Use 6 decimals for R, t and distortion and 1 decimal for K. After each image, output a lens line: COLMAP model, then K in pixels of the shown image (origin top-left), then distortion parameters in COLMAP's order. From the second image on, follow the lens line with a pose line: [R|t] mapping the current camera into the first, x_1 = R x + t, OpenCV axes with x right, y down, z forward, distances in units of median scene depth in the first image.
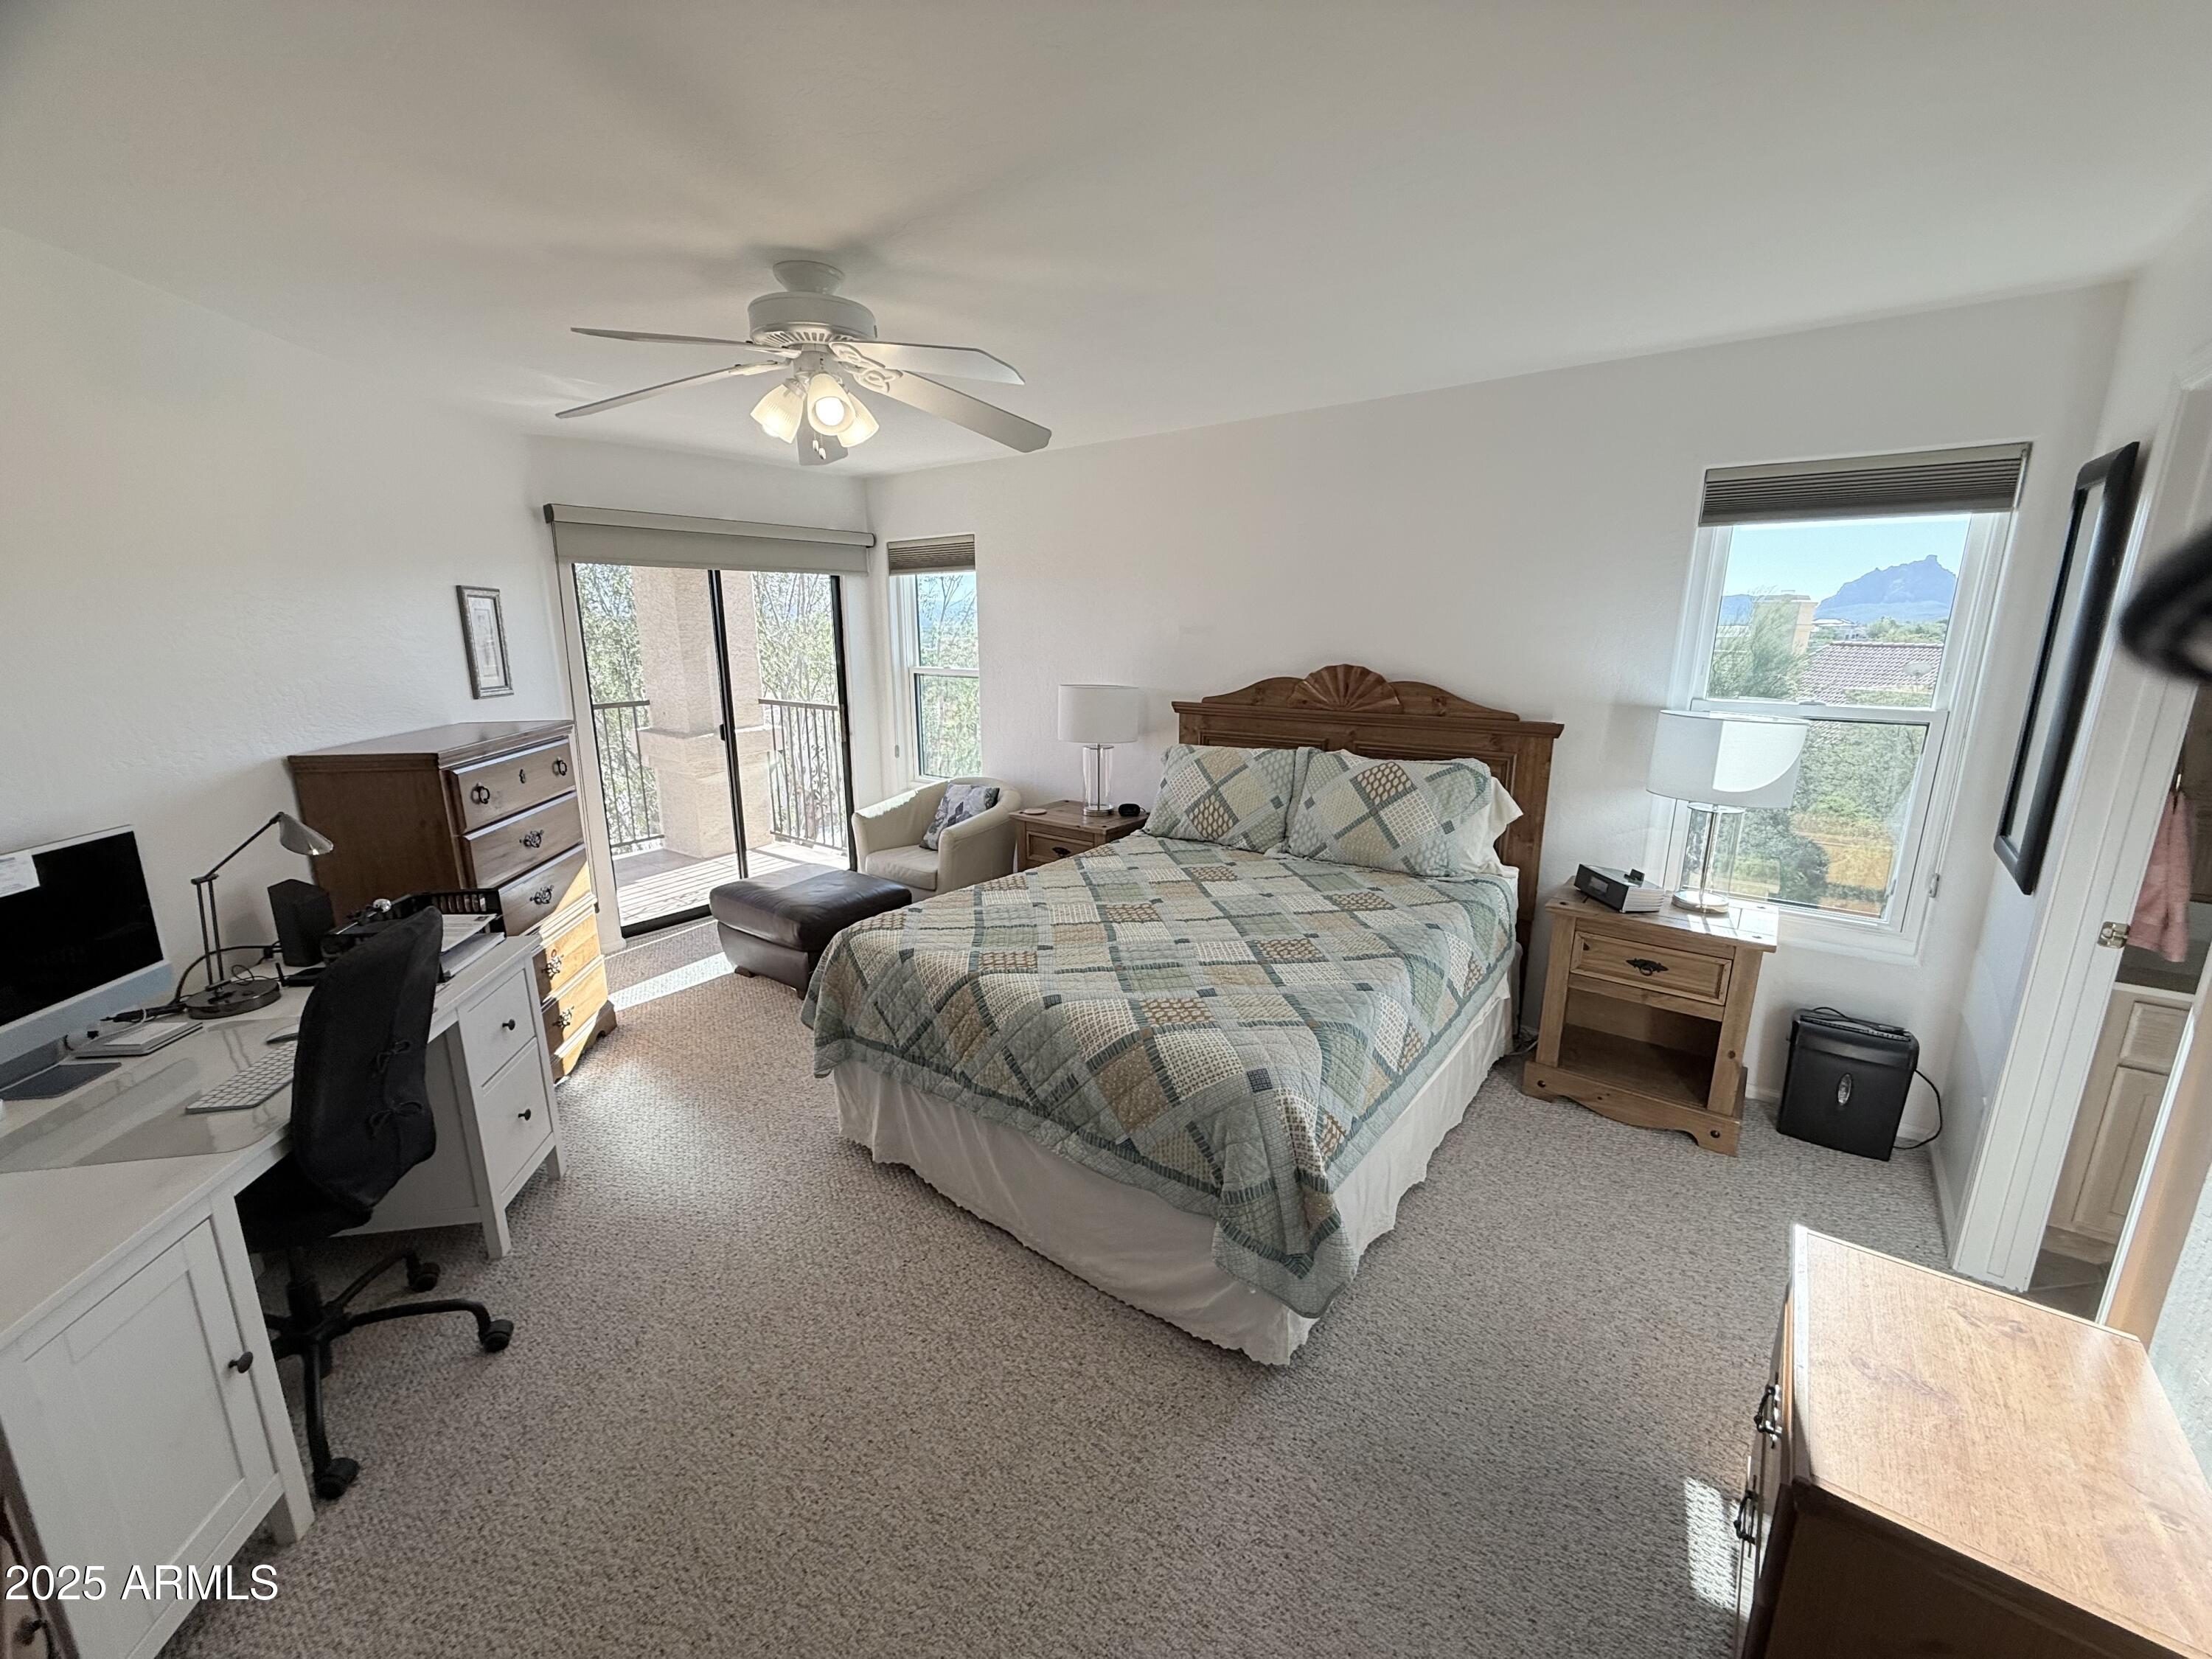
lens RADIAL K [[882.2, 0, 1106.0], [0, 882.2, 829.5], [0, 0, 1]] dist [0.000713, 0.000013]
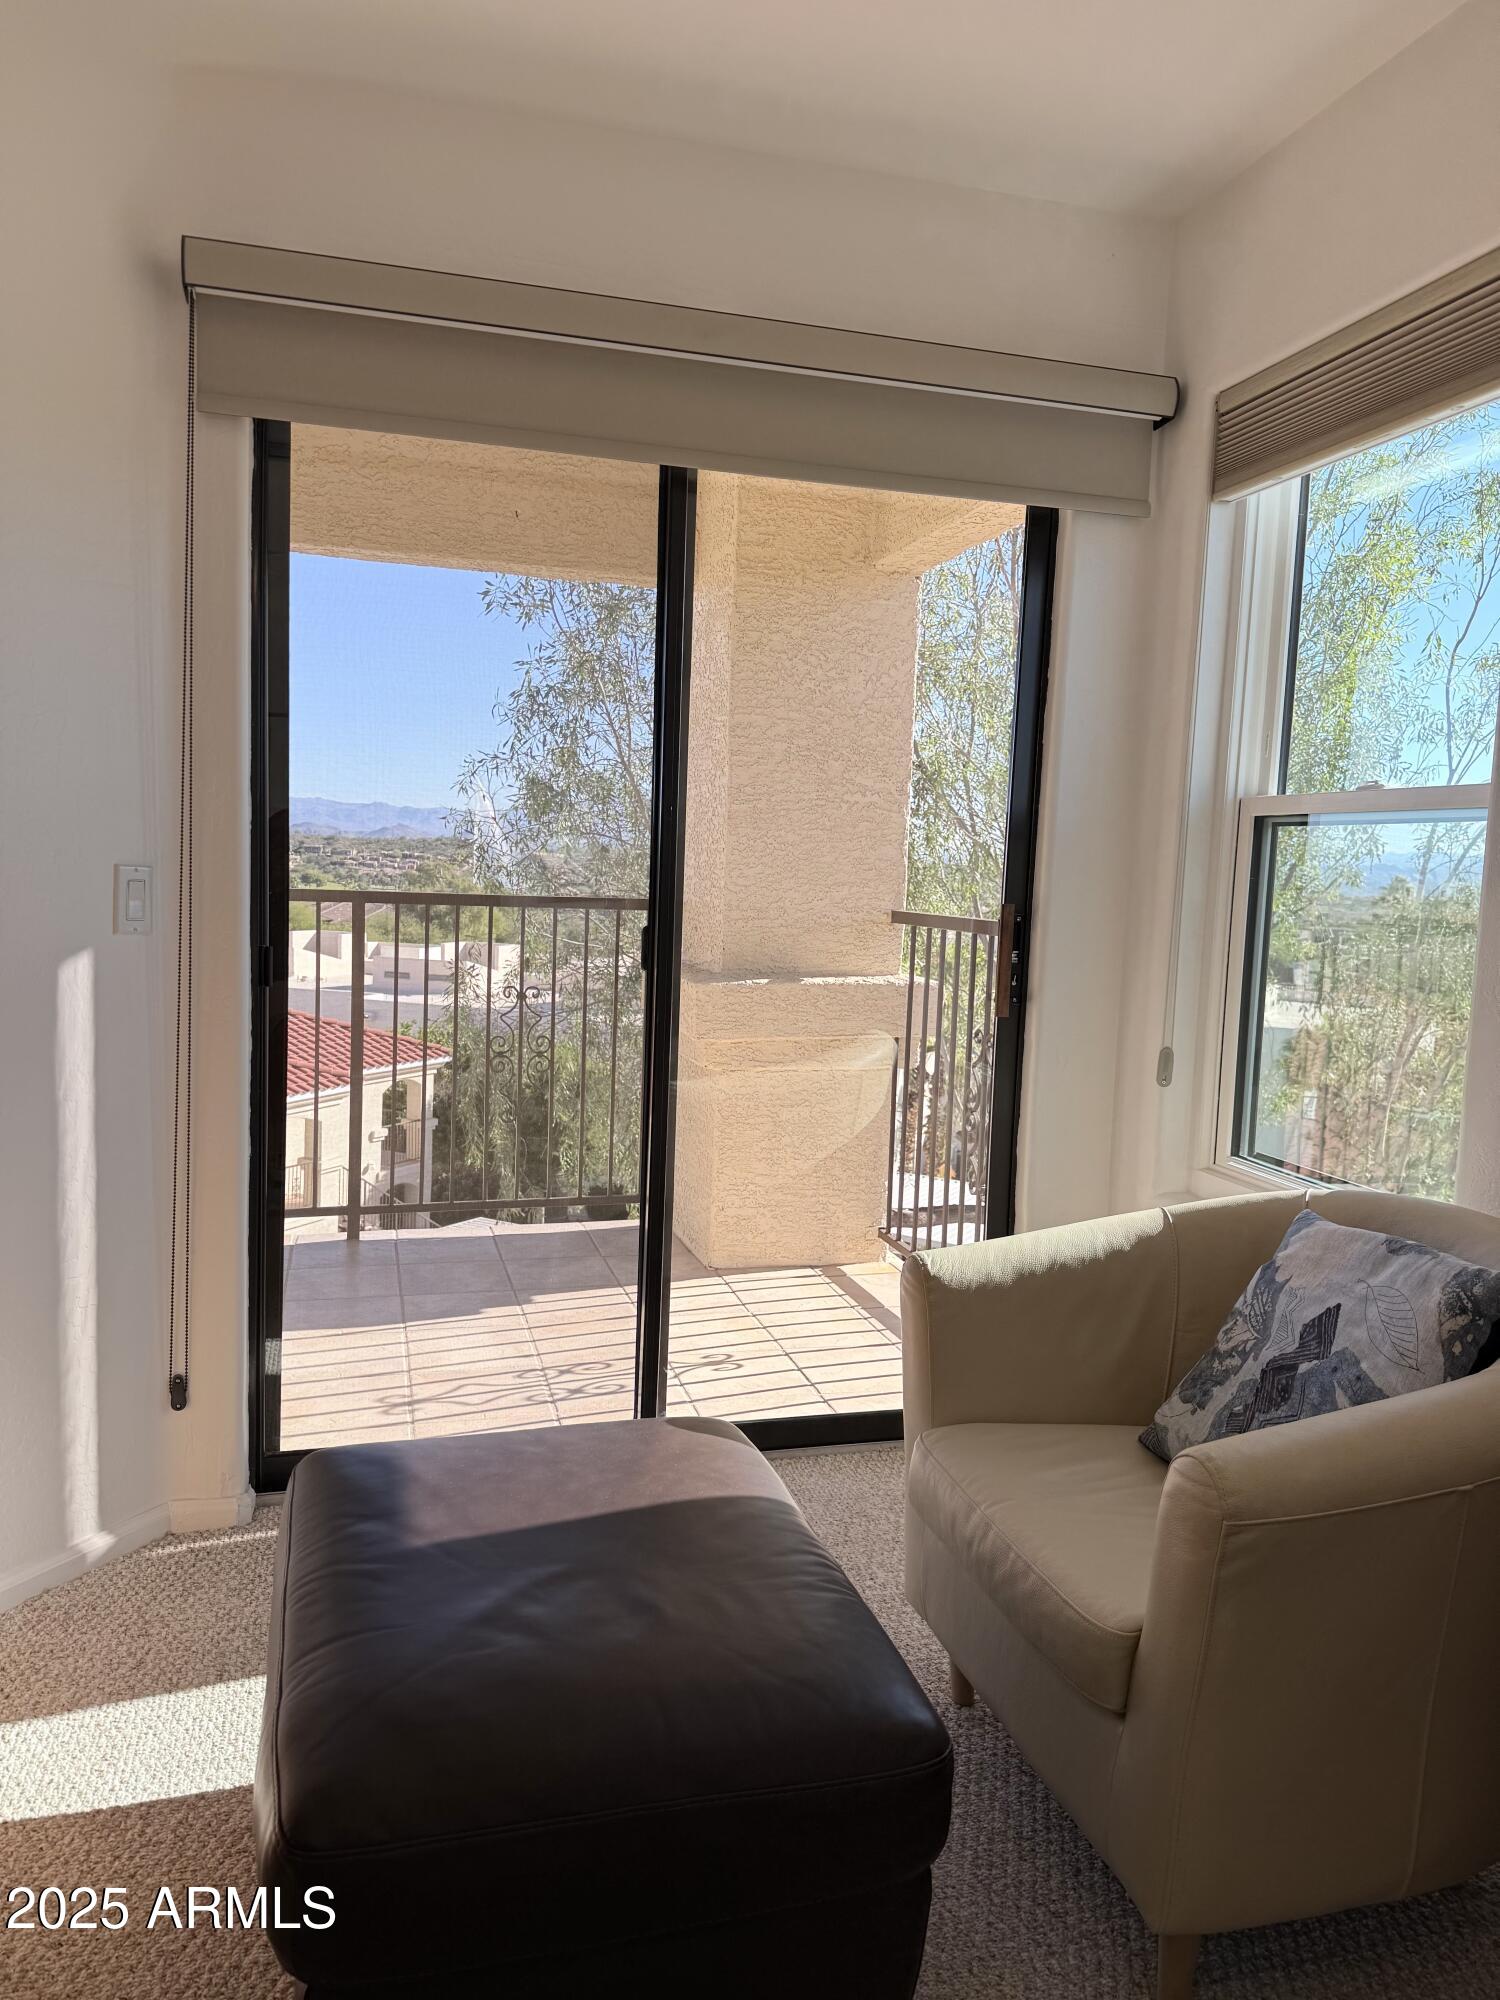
lens RADIAL K [[1406.7, 0, 750.0], [0, 1406.7, 1000.0], [0, 0, 1]] dist [-0.062922, -0.000488]
pose [[0.804074, 0.093283, -0.587165, -0.076131], [-0.183130, 0.978455, -0.095335, -0.041448], [0.565622, 0.184184, 0.803833, 0.563675]]
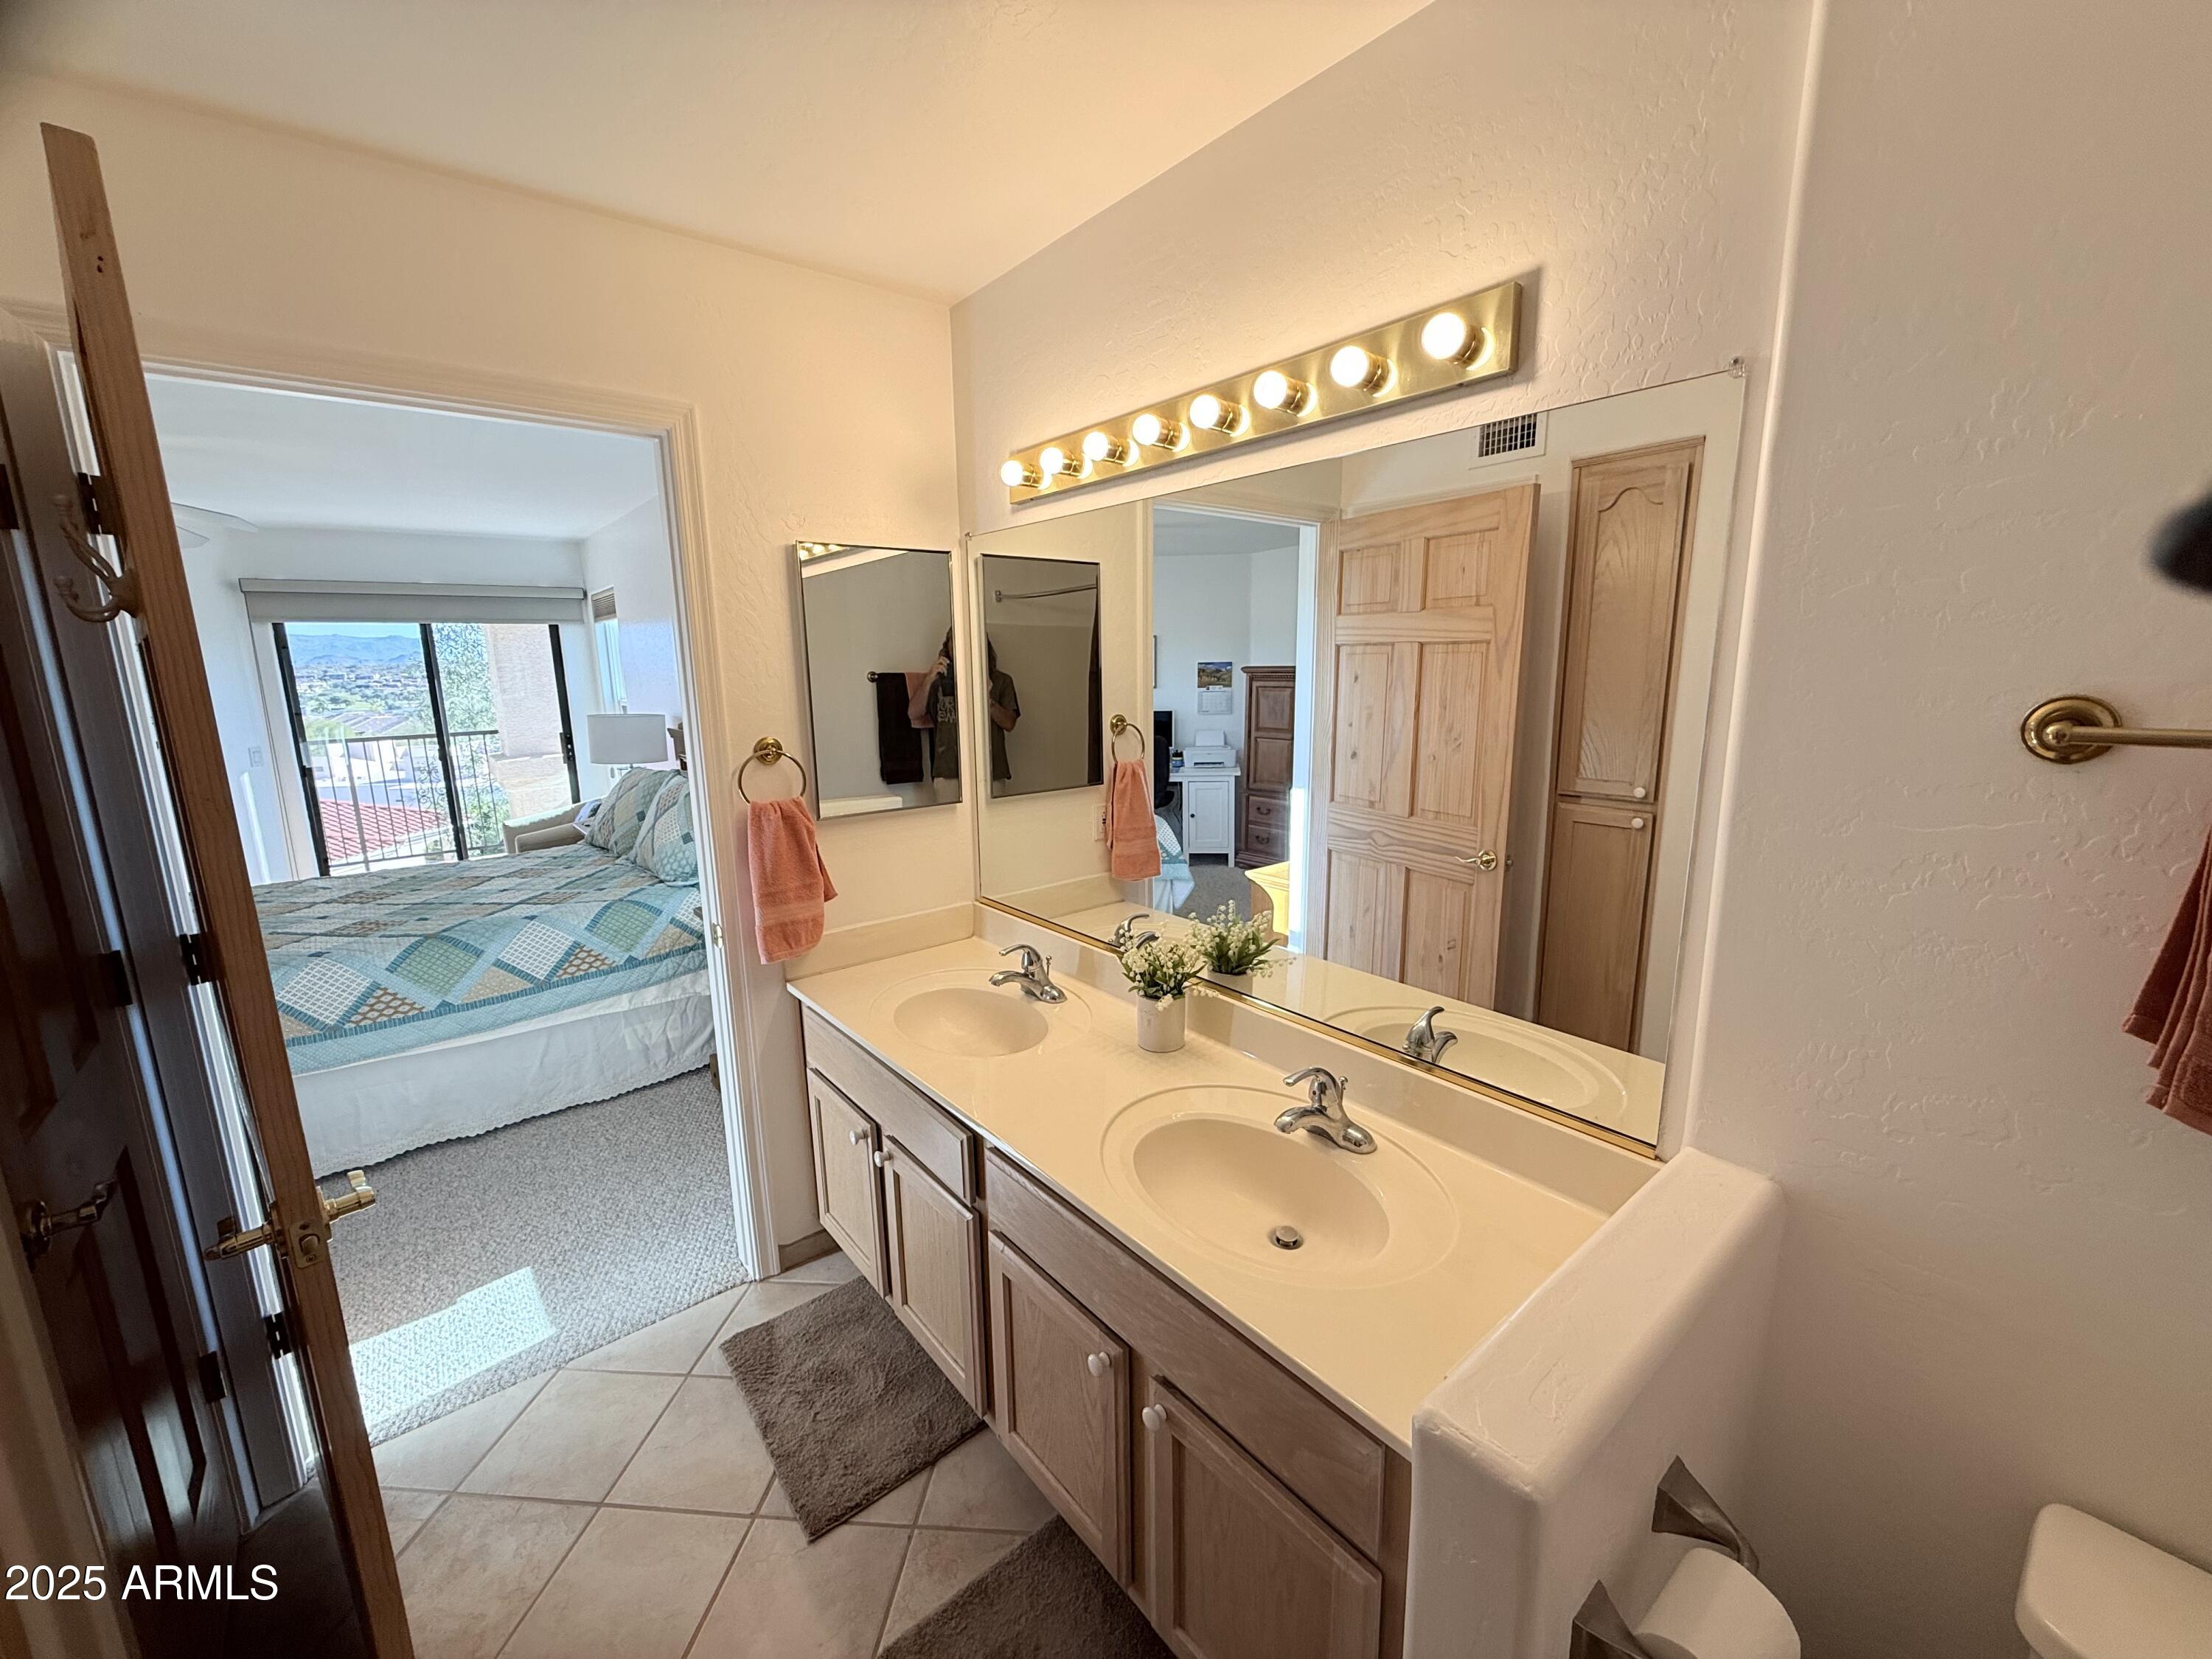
lens RADIAL K [[882.2, 0, 1106.0], [0, 882.2, 829.5], [0, 0, 1]] dist [0.000713, 0.000013]
pose [[0.973776, 0.033810, -0.224984, 0.705511], [-0.044488, 0.998103, -0.042559, 0.005421], [0.223118, 0.051452, 0.973433, 0.022824]]
